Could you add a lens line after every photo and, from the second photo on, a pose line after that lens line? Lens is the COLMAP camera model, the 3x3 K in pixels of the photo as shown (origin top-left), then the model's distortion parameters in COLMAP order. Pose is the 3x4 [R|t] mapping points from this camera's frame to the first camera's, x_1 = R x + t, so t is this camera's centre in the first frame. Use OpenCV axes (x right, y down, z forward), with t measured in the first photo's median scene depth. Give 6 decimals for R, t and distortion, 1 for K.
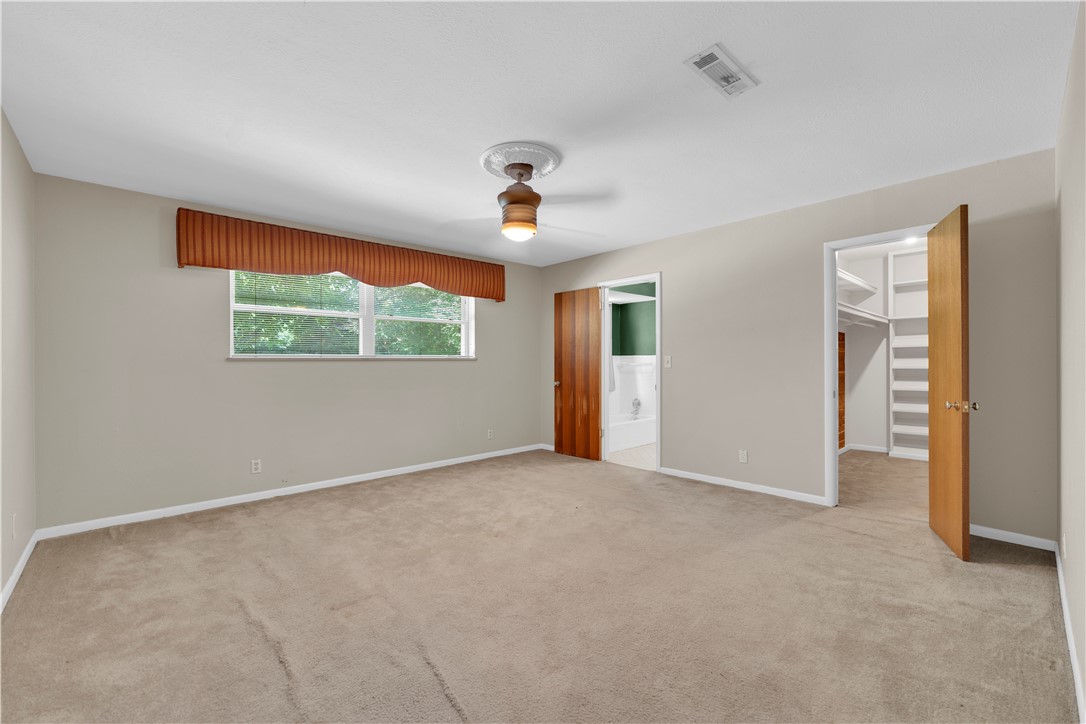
lens RADIAL K [[445.1, 0, 541.8], [0, 445.1, 364.0], [0, 0, 1]] dist [-0.001829, -0.000484]
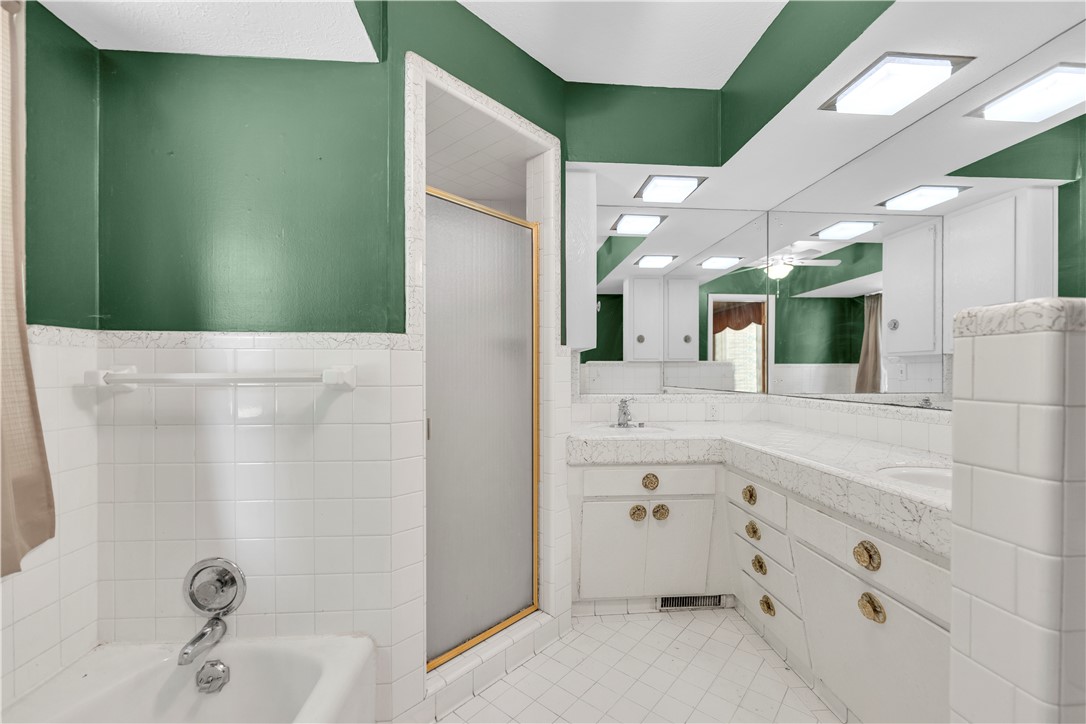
lens RADIAL K [[445.1, 0, 541.4], [0, 445.1, 367.6], [0, 0, 1]] dist [-0.001829, -0.000484]
pose [[0.626065, 0.012905, 0.779664, 0.150953], [-0.003837, 0.999902, -0.013469, -0.002680], [-0.779761, 0.005441, 0.626053, 0.766424]]
